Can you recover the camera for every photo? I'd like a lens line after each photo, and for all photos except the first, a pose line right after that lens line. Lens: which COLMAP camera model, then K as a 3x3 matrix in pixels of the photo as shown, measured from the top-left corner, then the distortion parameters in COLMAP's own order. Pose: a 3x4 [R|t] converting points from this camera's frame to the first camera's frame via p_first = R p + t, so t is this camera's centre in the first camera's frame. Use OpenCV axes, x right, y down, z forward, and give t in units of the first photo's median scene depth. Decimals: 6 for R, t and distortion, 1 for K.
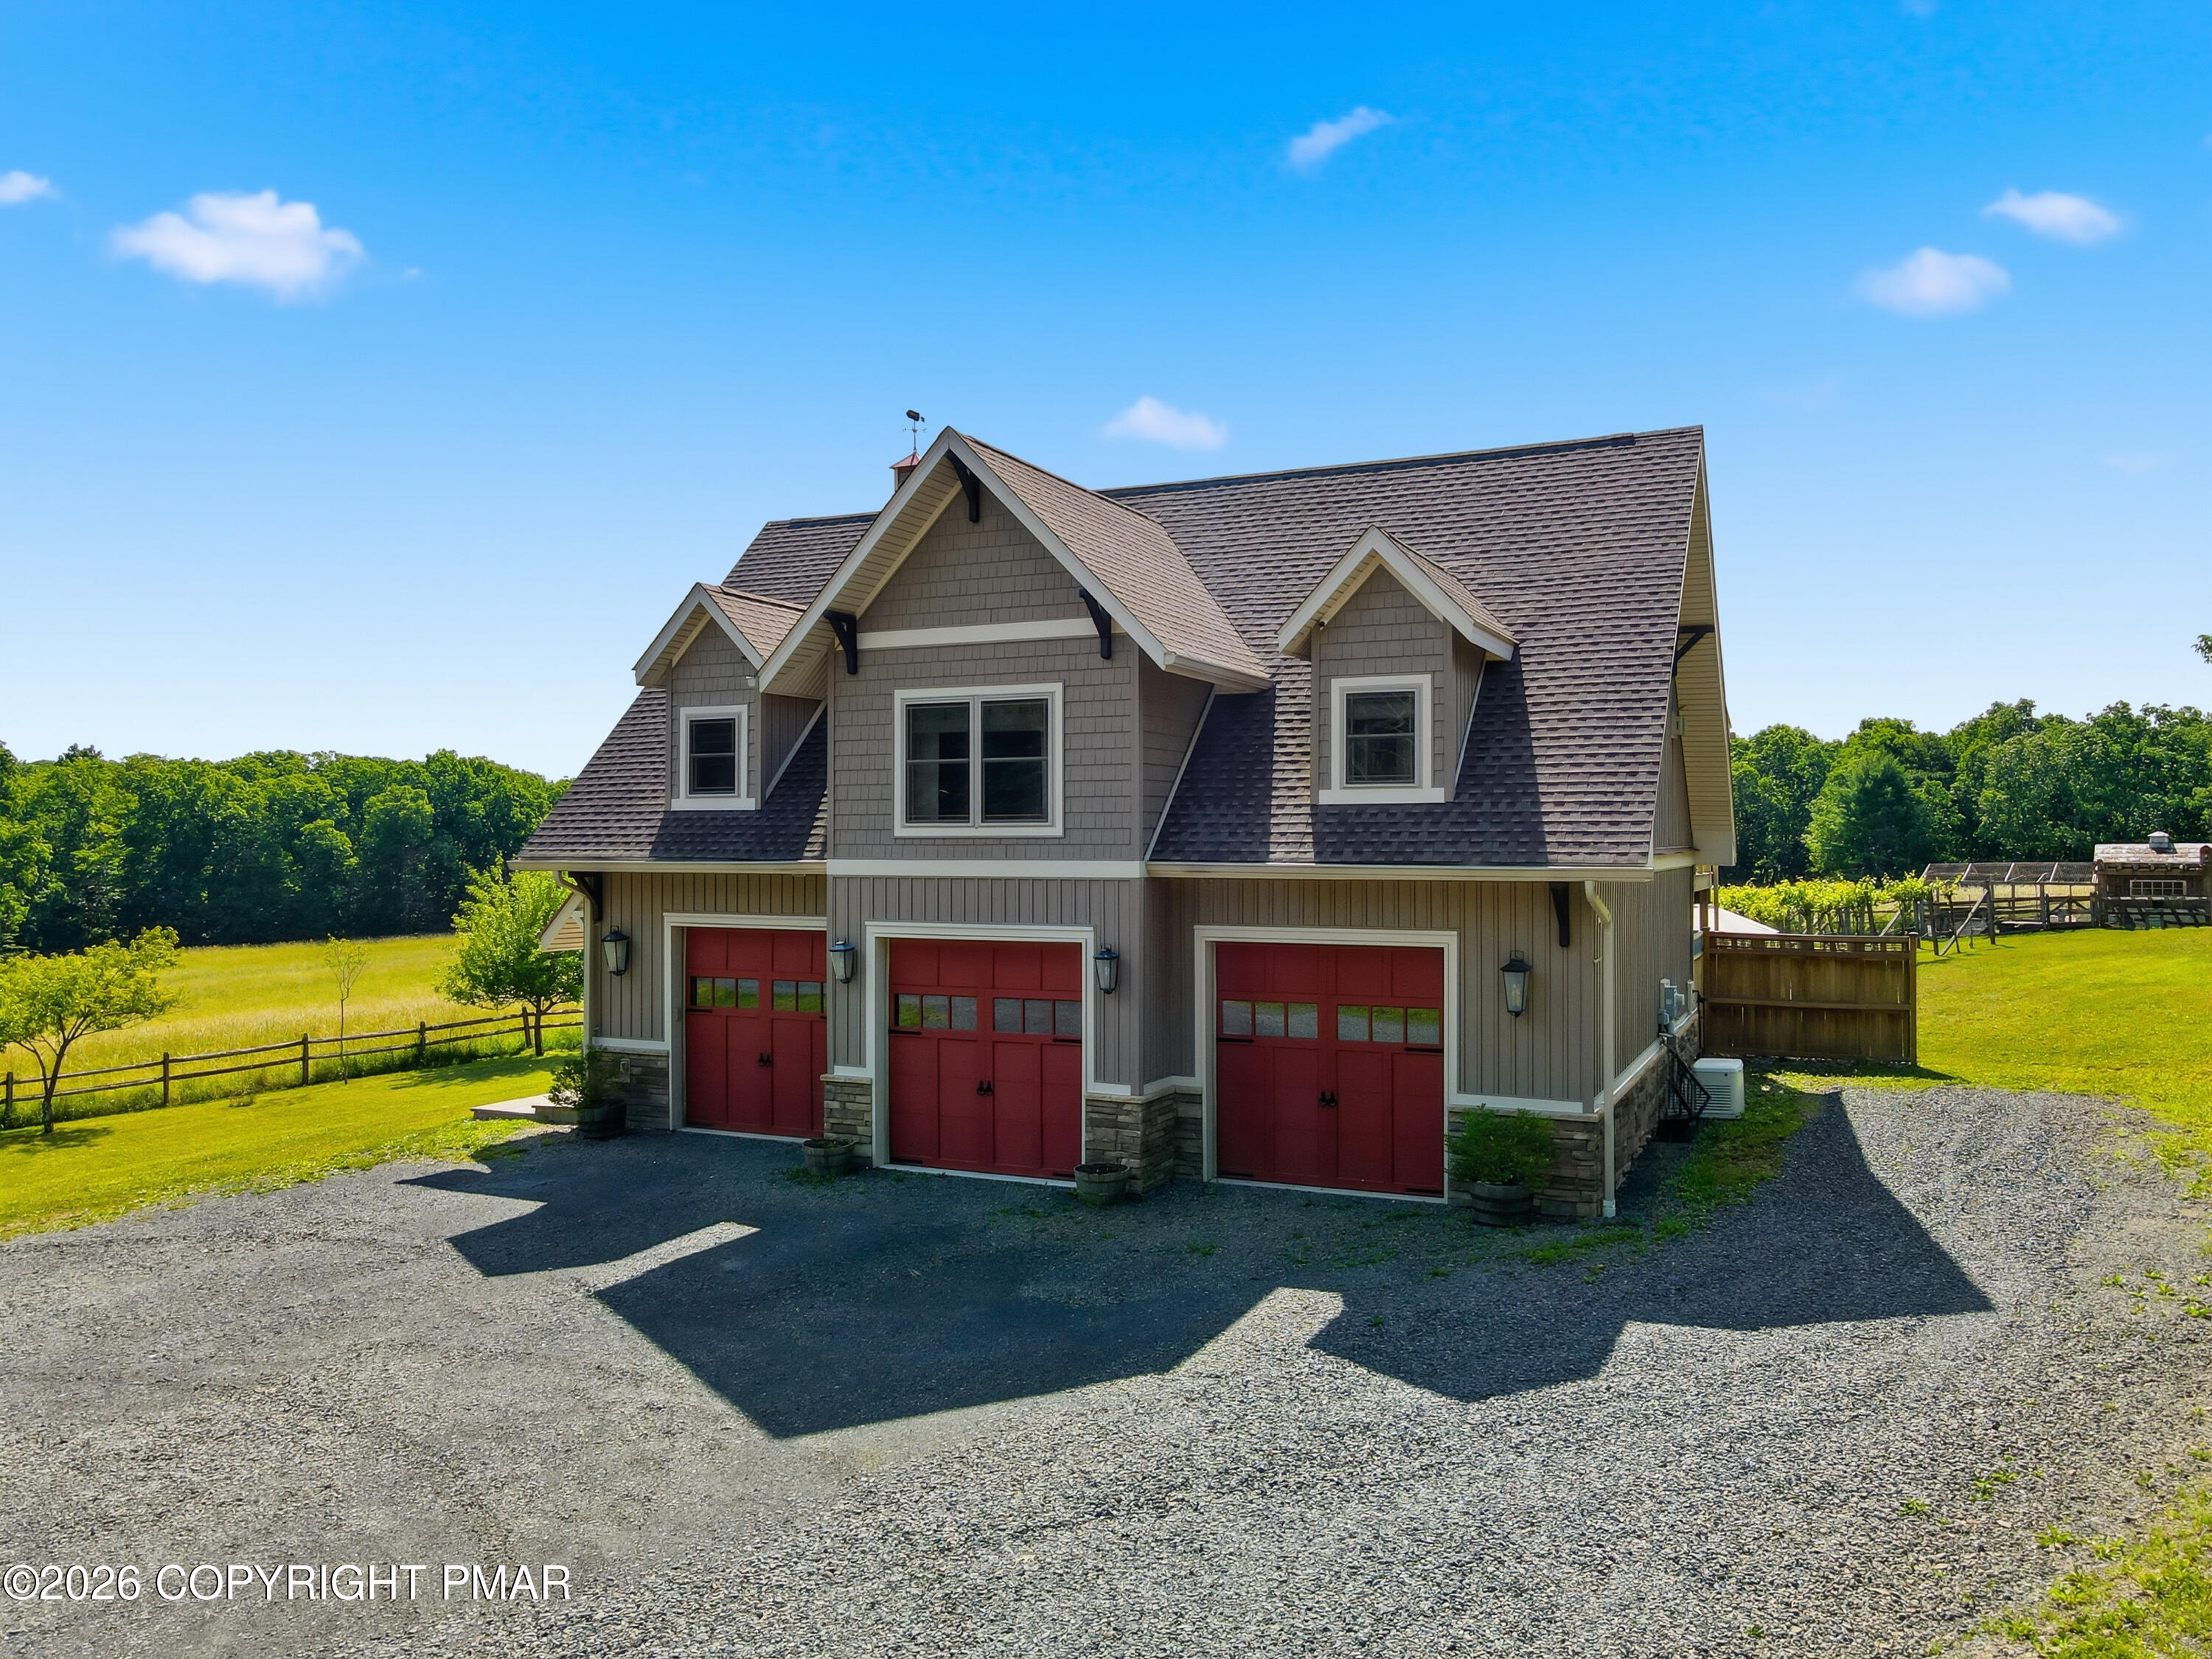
lens RADIAL K [[1618.8, 0, 1106.0], [0, 1618.8, 829.5], [0, 0, 1]] dist [-0.002302, 0.029061]
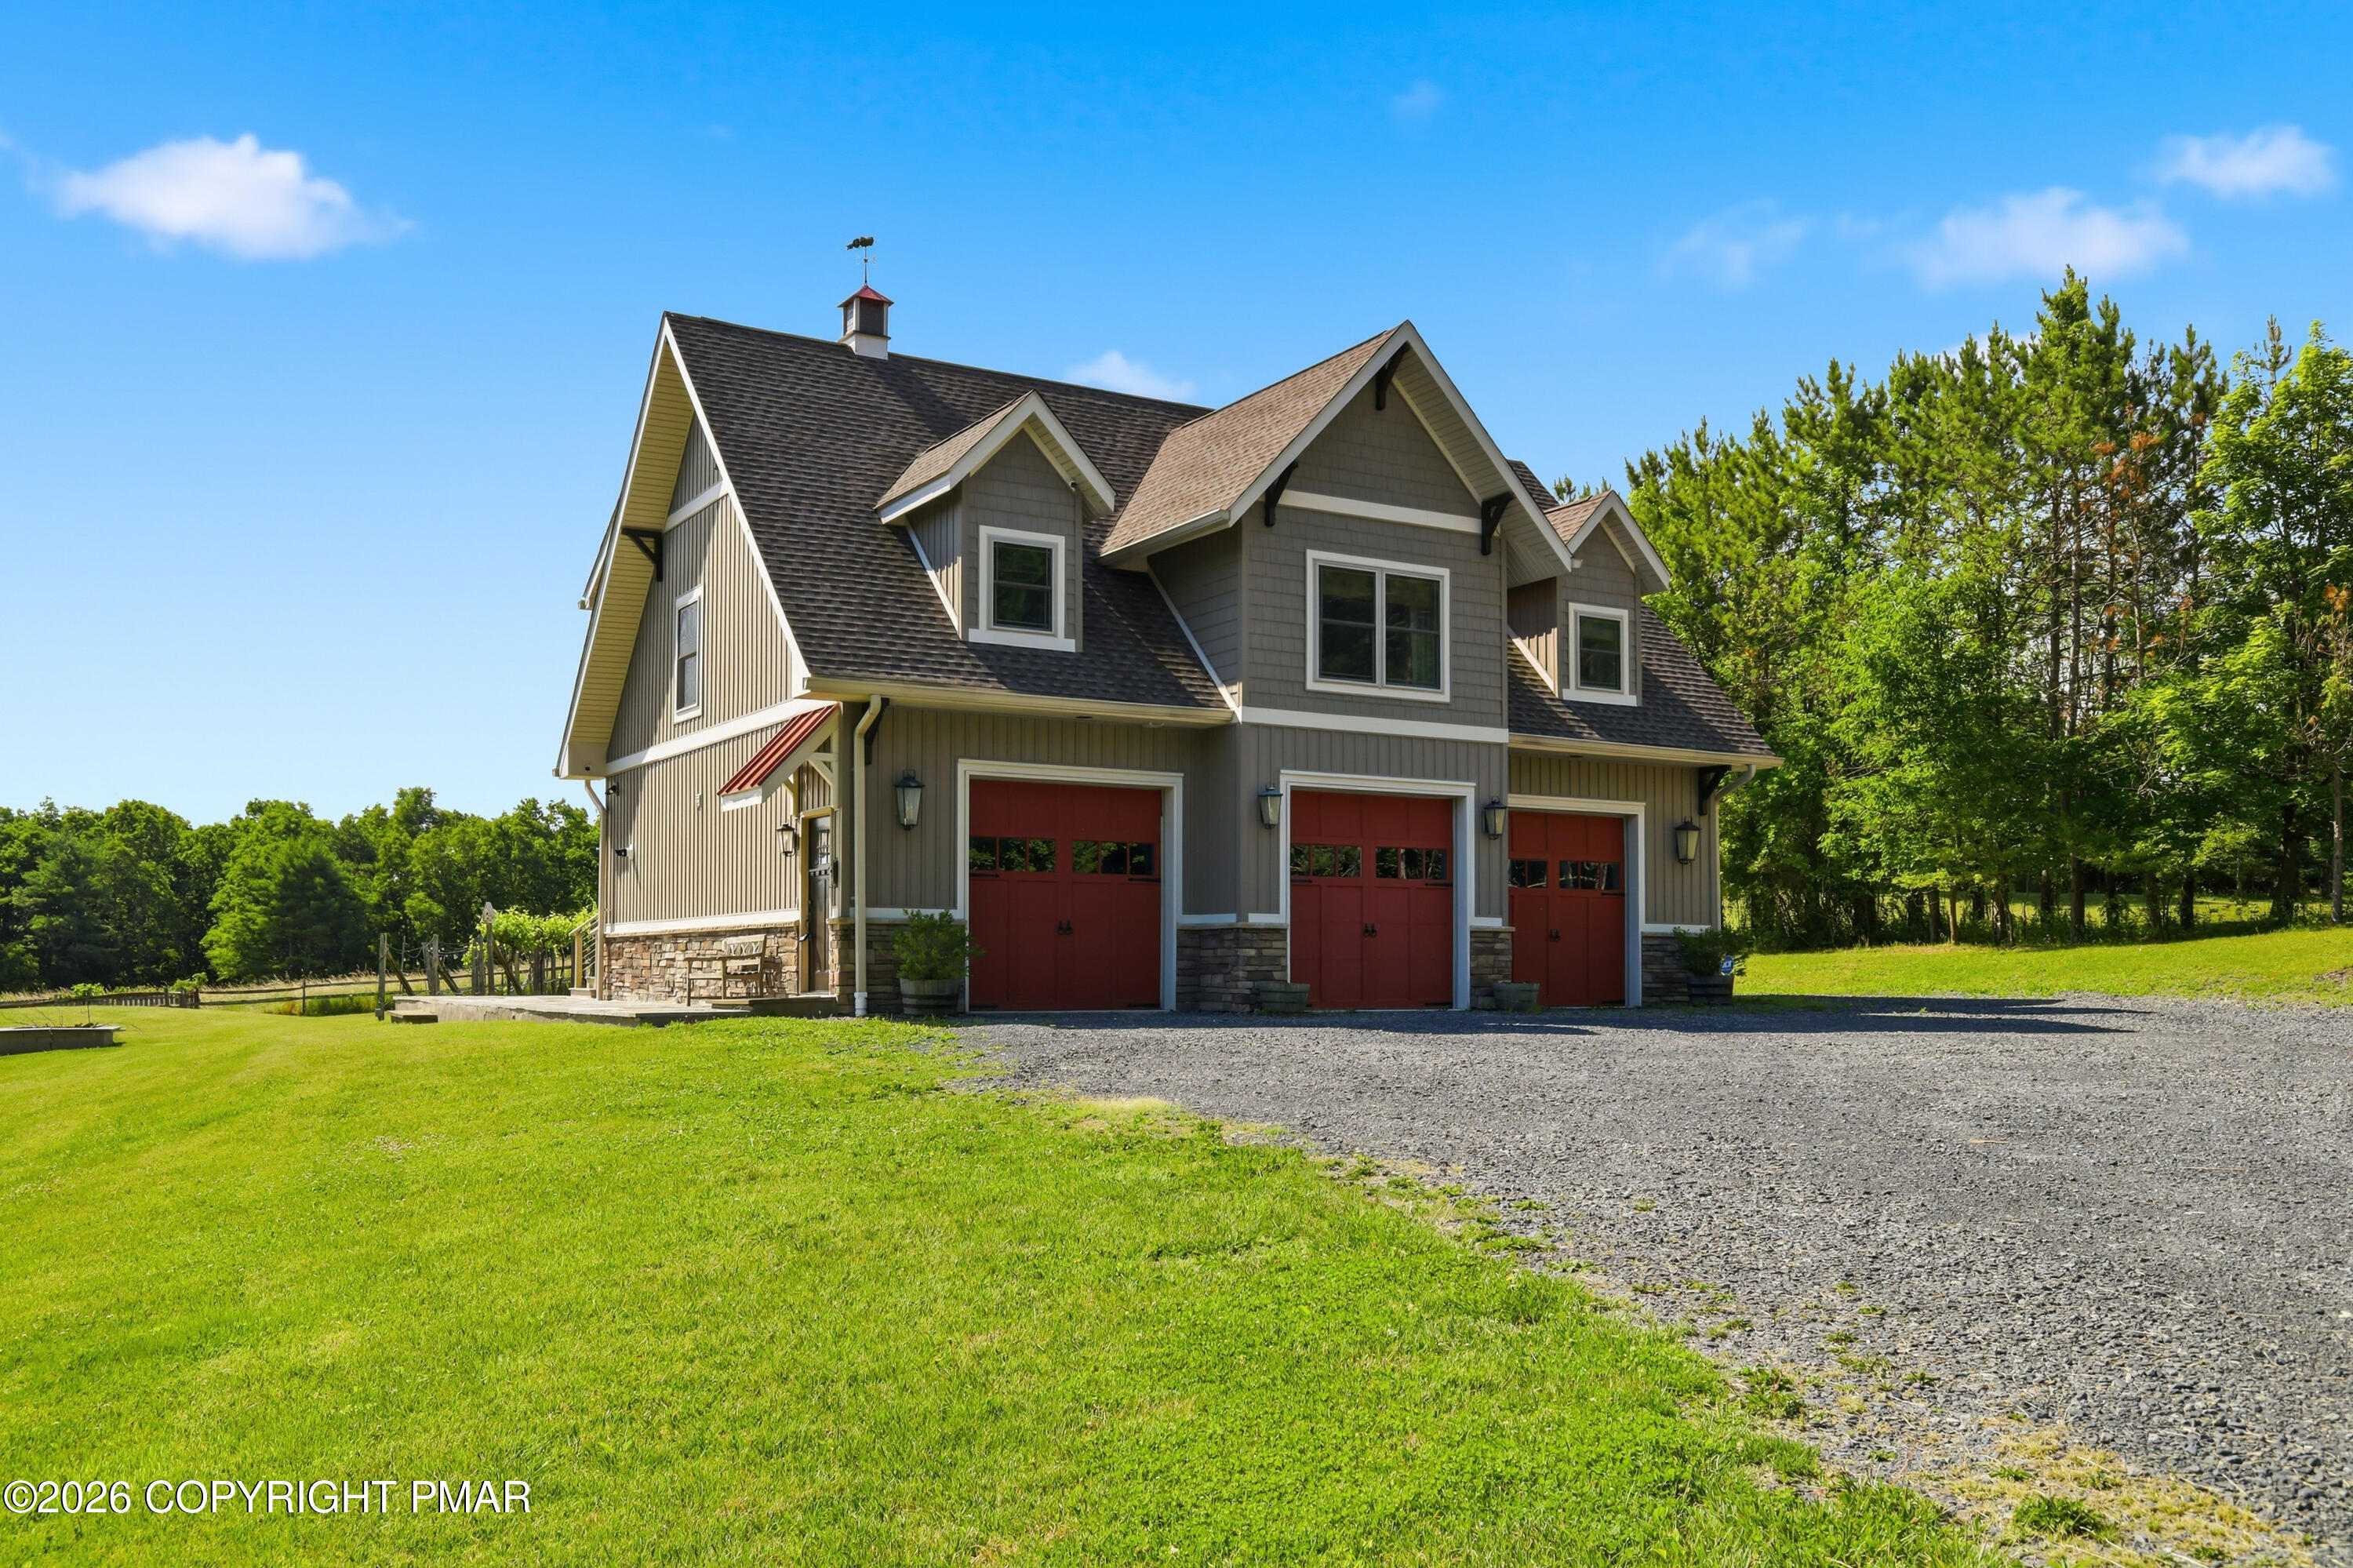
lens RADIAL K [[2043.4, 0, 1208.0], [0, 2043.4, 890.6], [0, 0, 1]] dist [0.007523, -0.001021]
pose [[0.544190, 0.038908, 0.838059, -1.268805], [-0.005659, 0.999072, -0.042708, 0.190909], [-0.838943, 0.018499, 0.543905, 0.347602]]
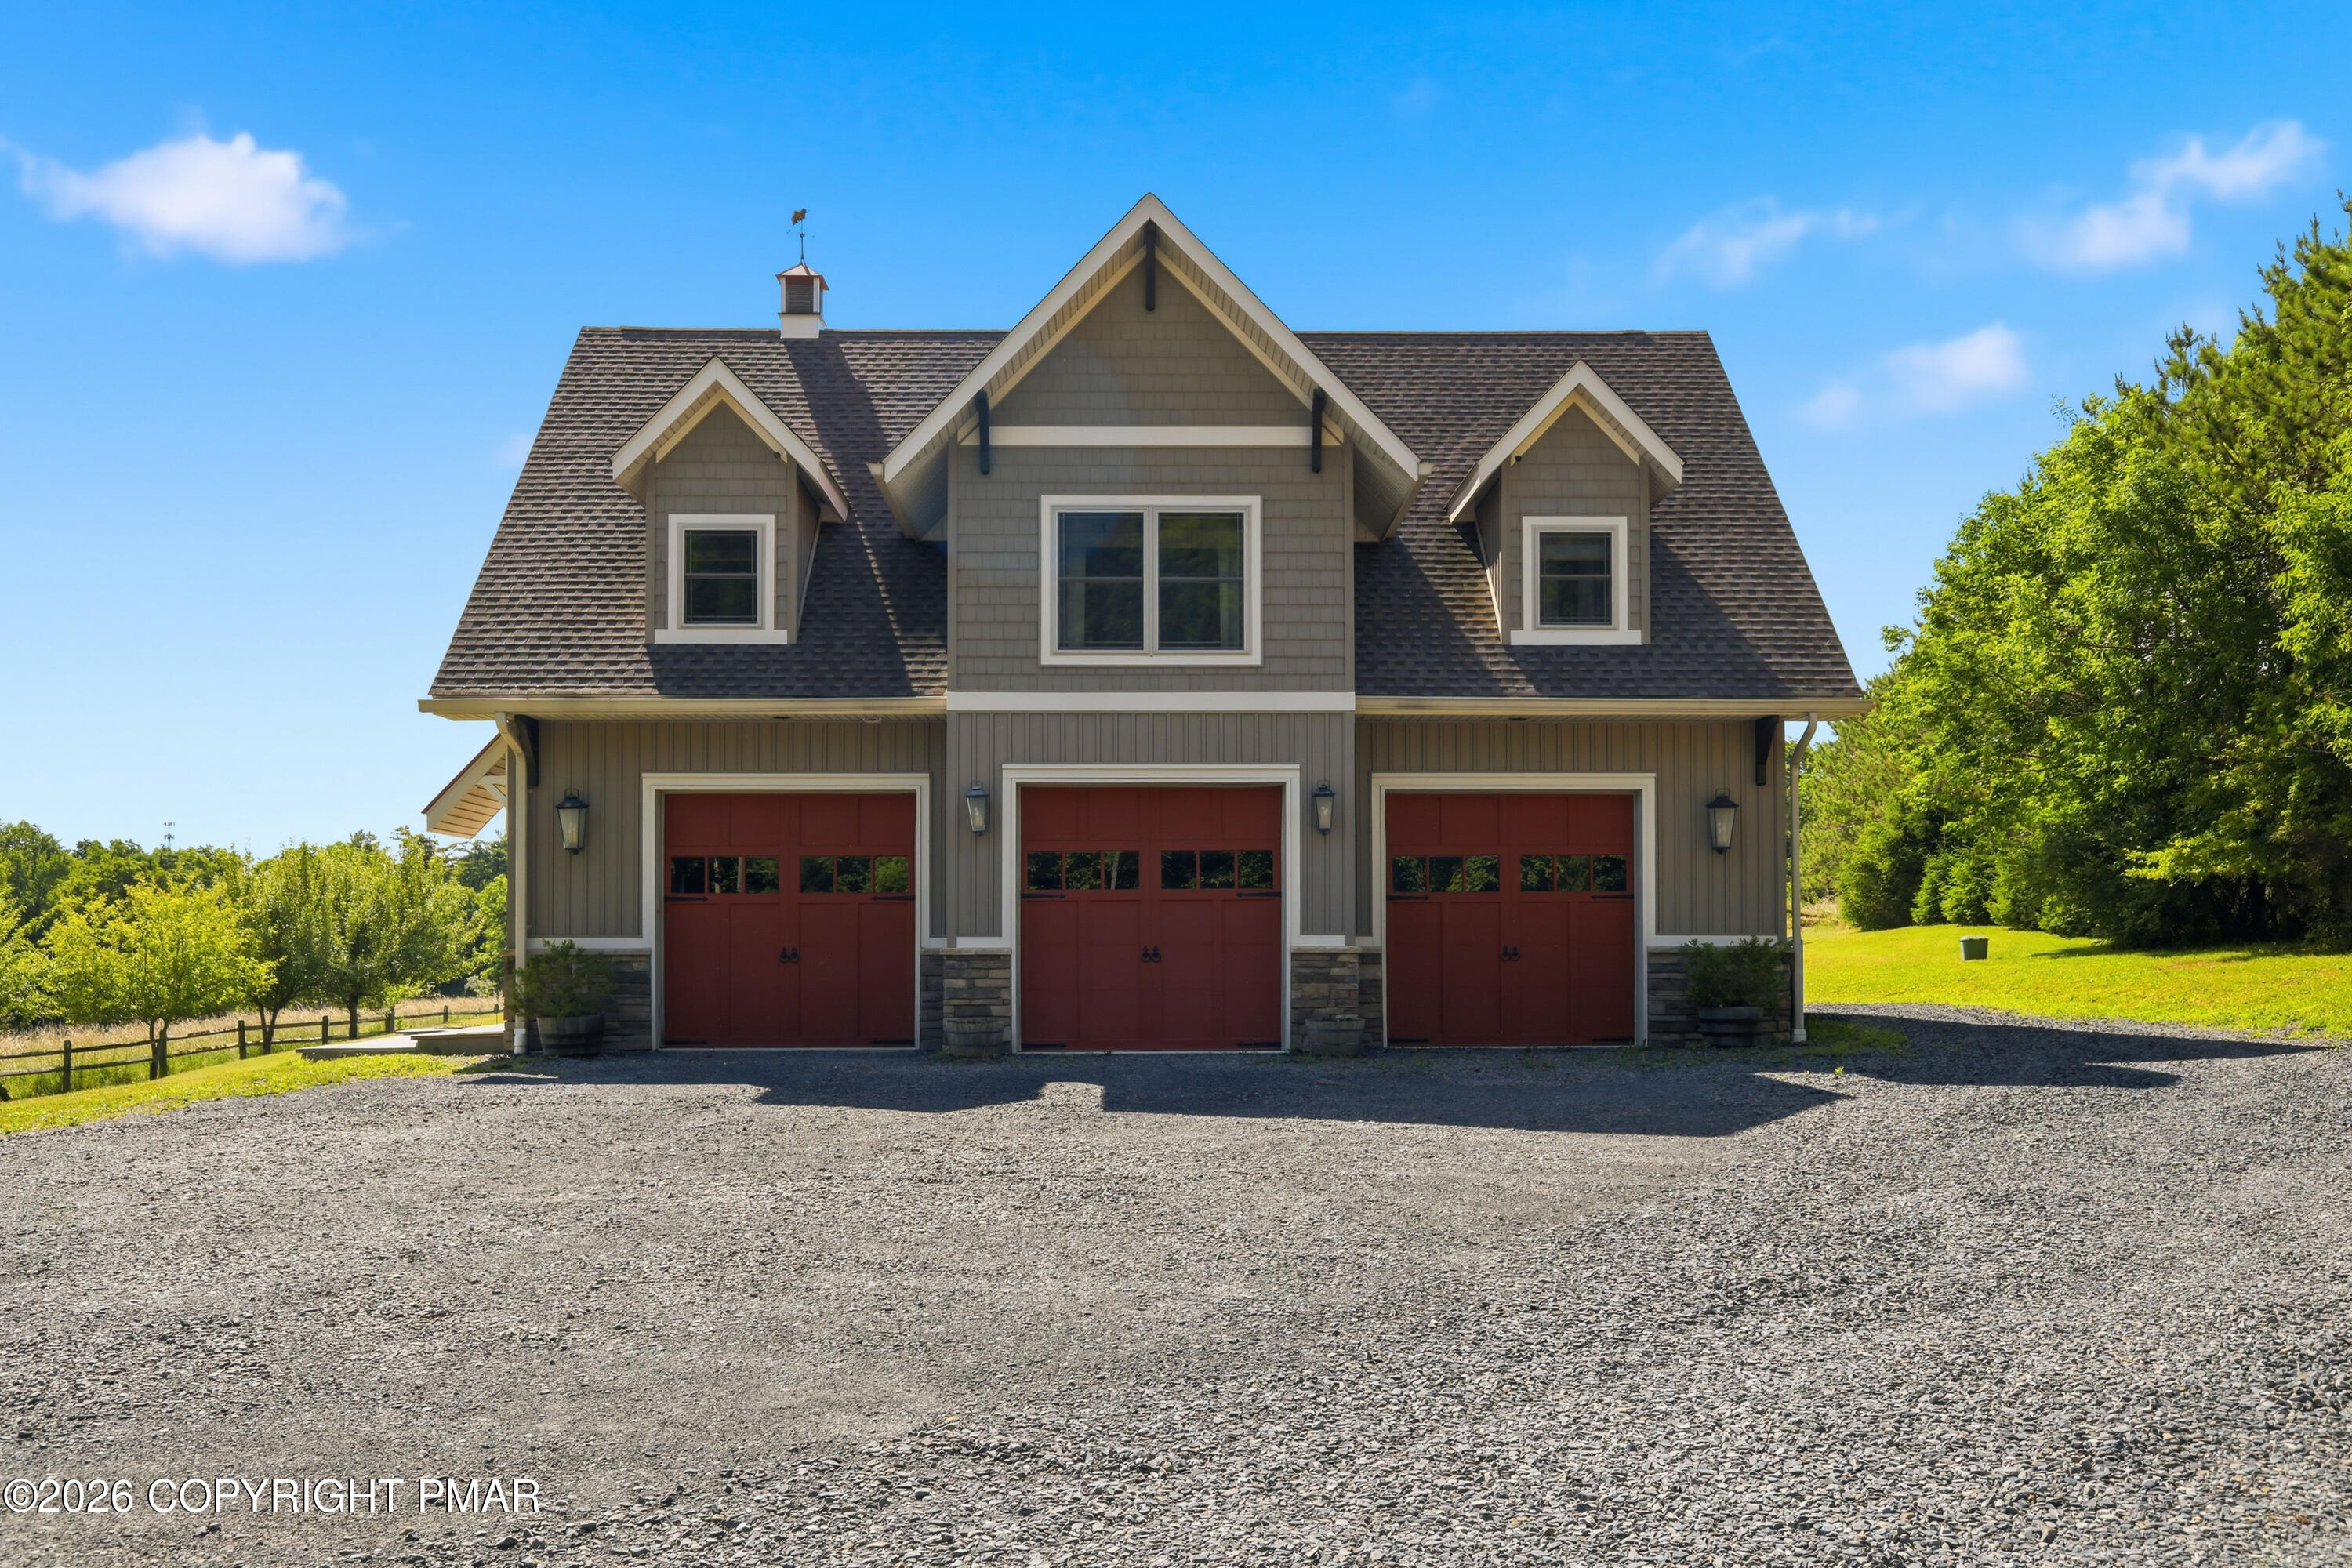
lens RADIAL K [[1979.5, 0, 1160.8], [0, 1979.5, 902.8], [0, 0, 1]] dist [-0.000483, -0.004284]
pose [[0.896716, 0.009706, 0.442500, -0.542338], [-0.001263, 0.999812, -0.019371, 0.151859], [-0.442605, 0.016812, 0.896559, 0.034399]]
